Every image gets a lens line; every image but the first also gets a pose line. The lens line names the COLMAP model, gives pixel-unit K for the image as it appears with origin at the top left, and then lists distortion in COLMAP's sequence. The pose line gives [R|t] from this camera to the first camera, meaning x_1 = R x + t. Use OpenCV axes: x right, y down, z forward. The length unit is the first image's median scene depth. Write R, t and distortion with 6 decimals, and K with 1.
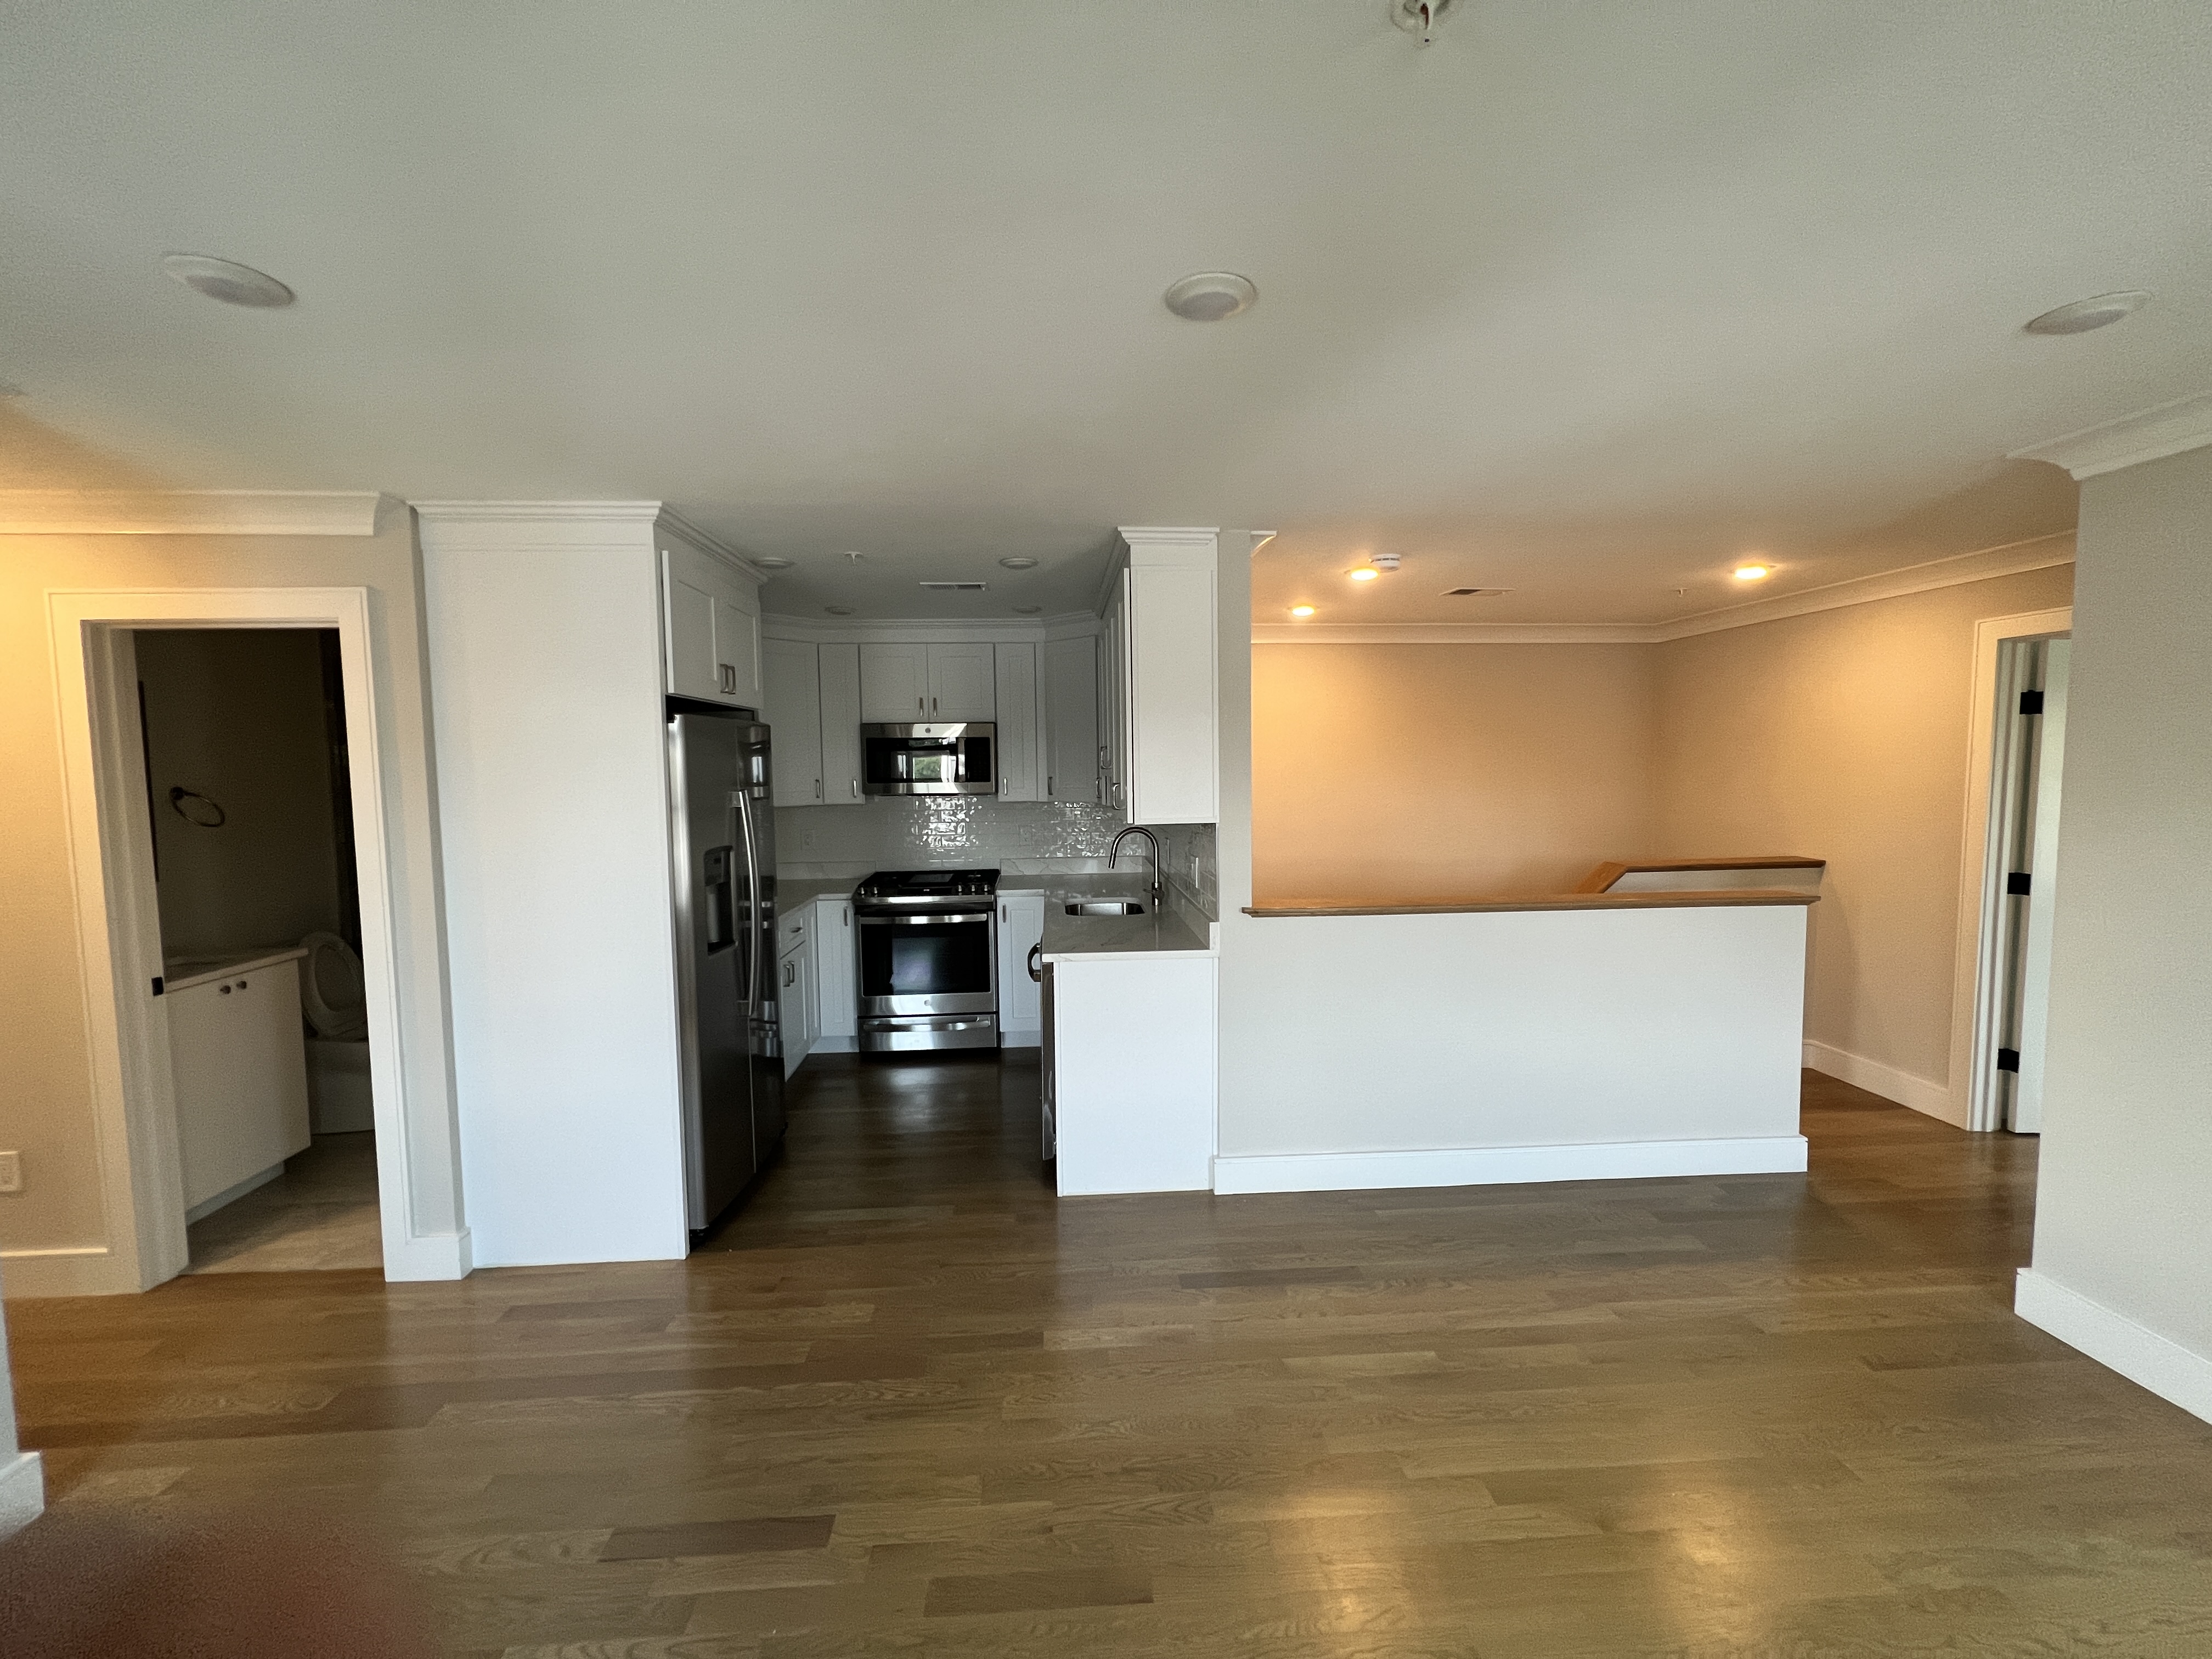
lens RADIAL K [[884.2, 0, 1101.5], [0, 884.2, 823.5], [0, 0, 1]] dist [-0.001781, -0.000002]
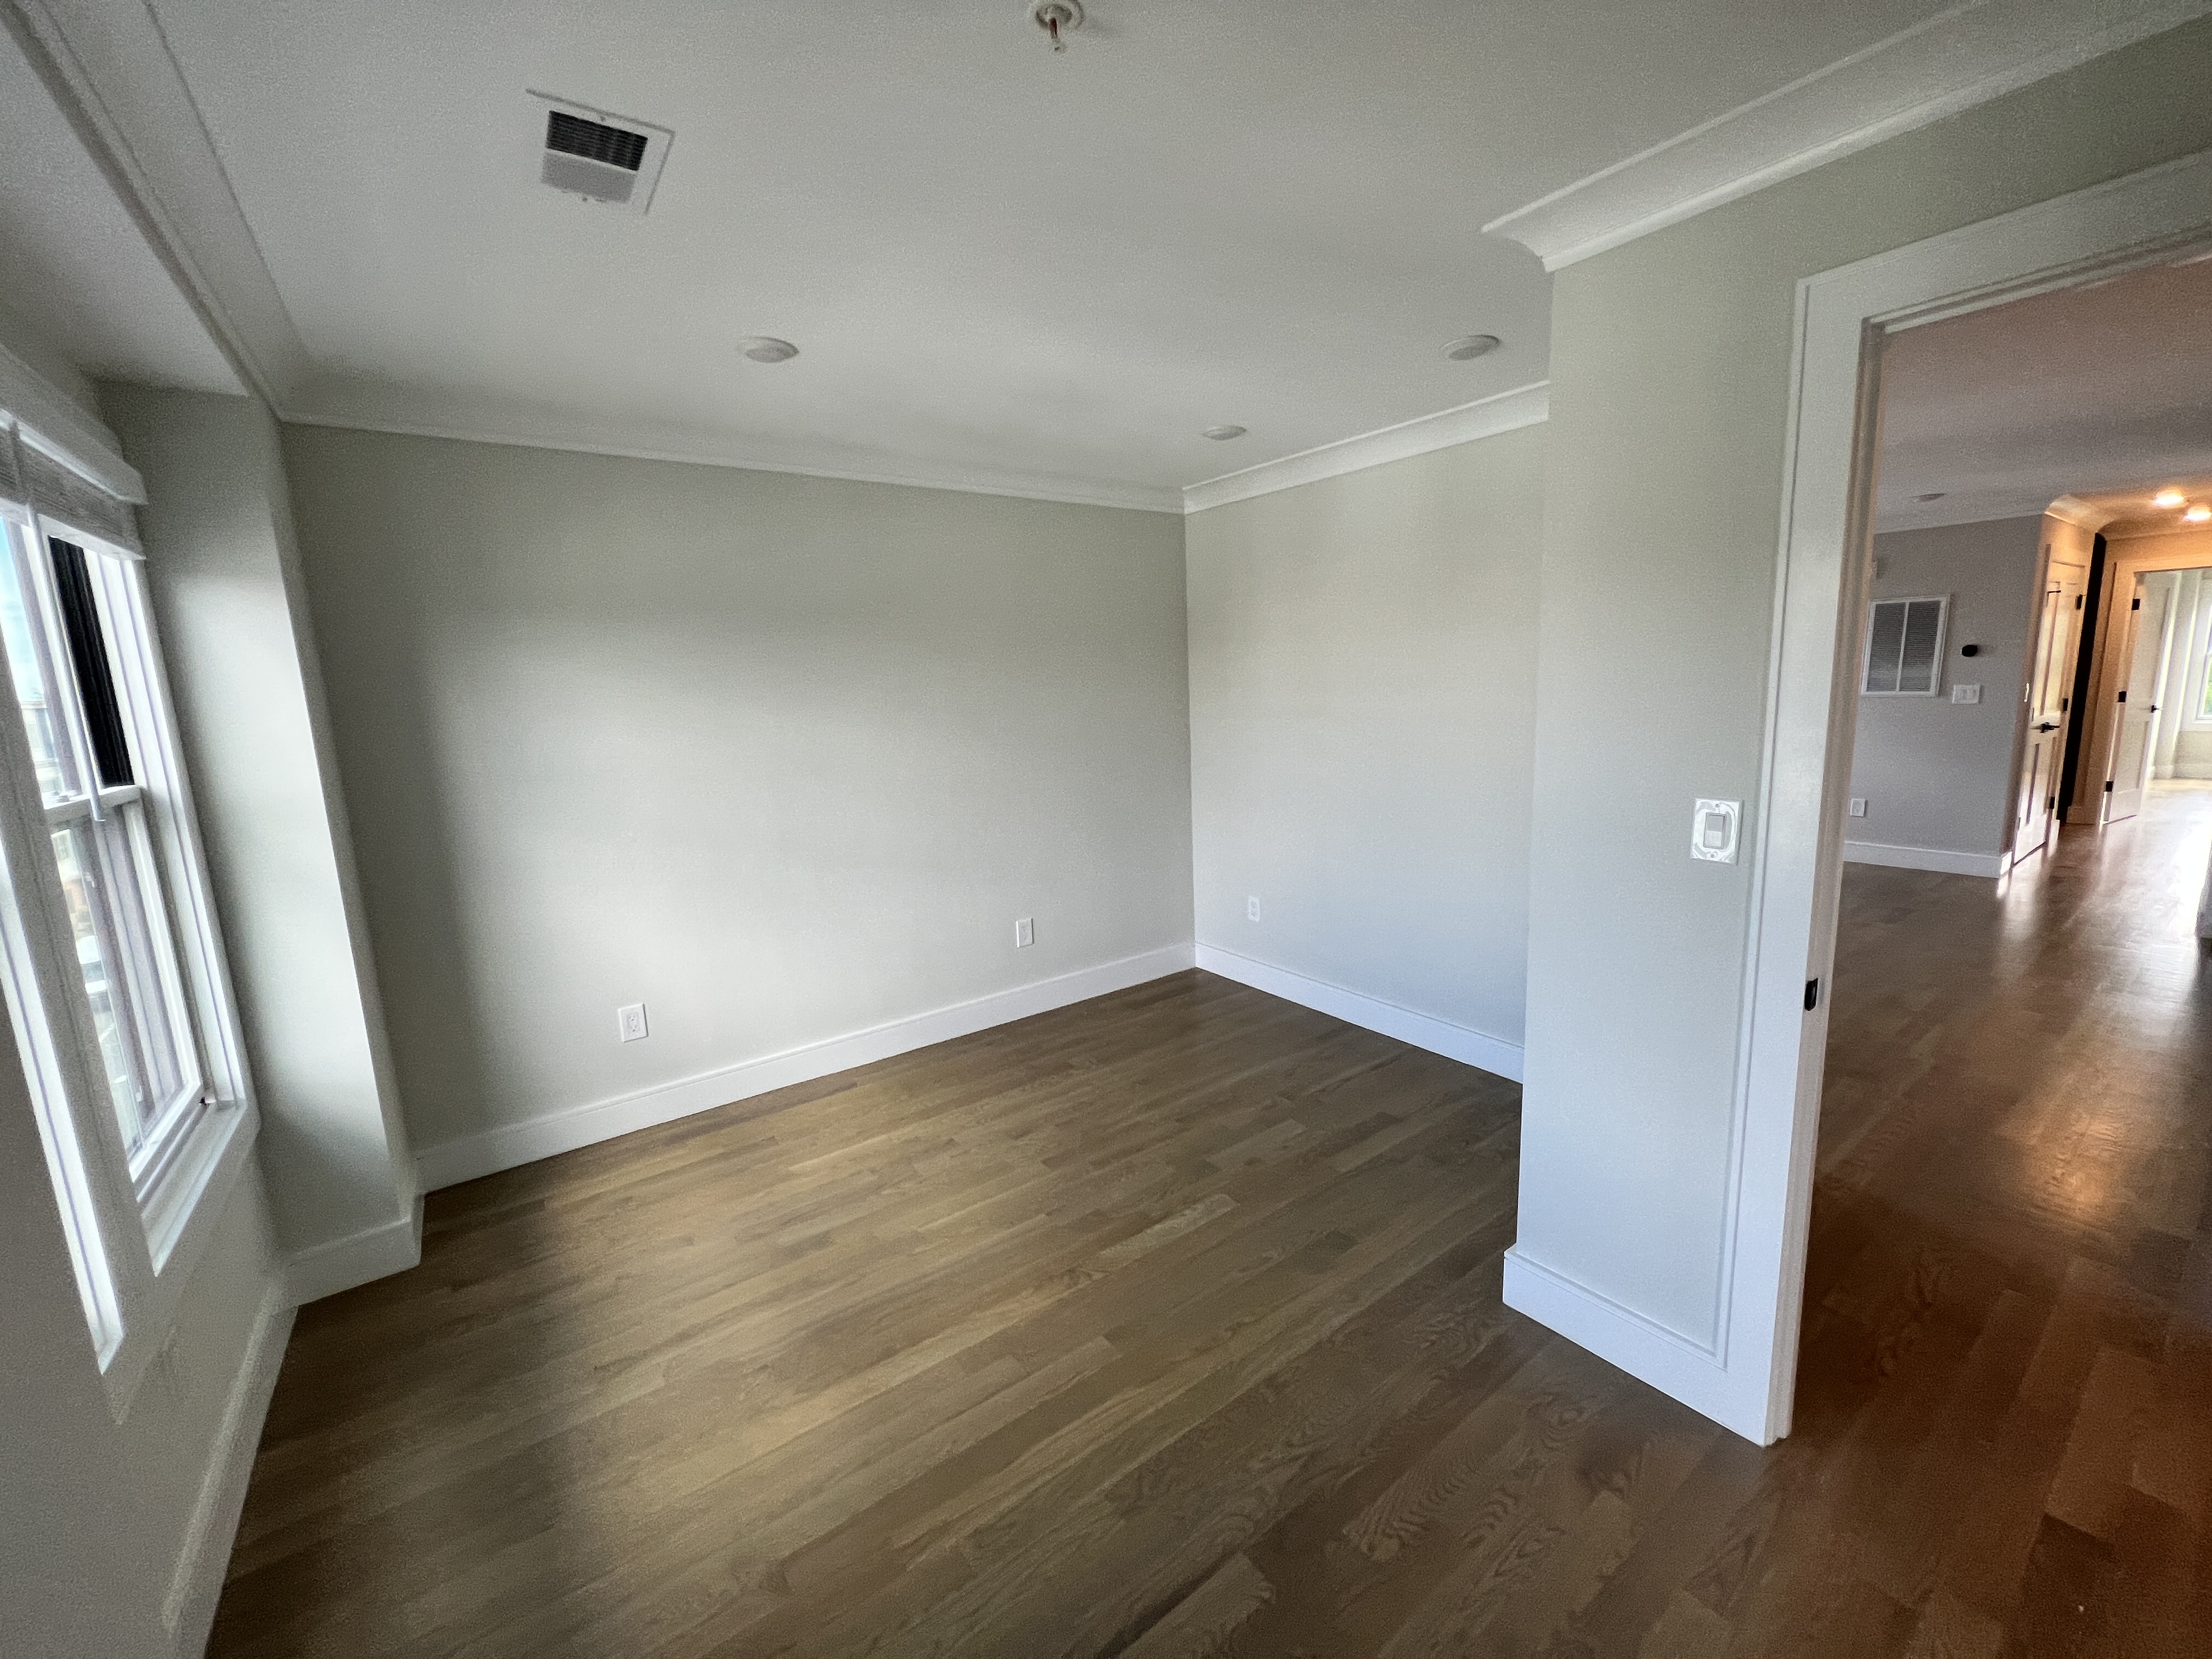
lens RADIAL K [[882.5, 0, 1101.7], [0, 882.5, 822.5], [0, 0, 1]] dist [0.000312, -0.000138]
pose [[-0.842140, 0.131290, -0.523032, 2.387061], [0.012204, 0.974302, 0.224916, -0.102745], [0.539120, 0.183027, -0.822101, 1.447371]]
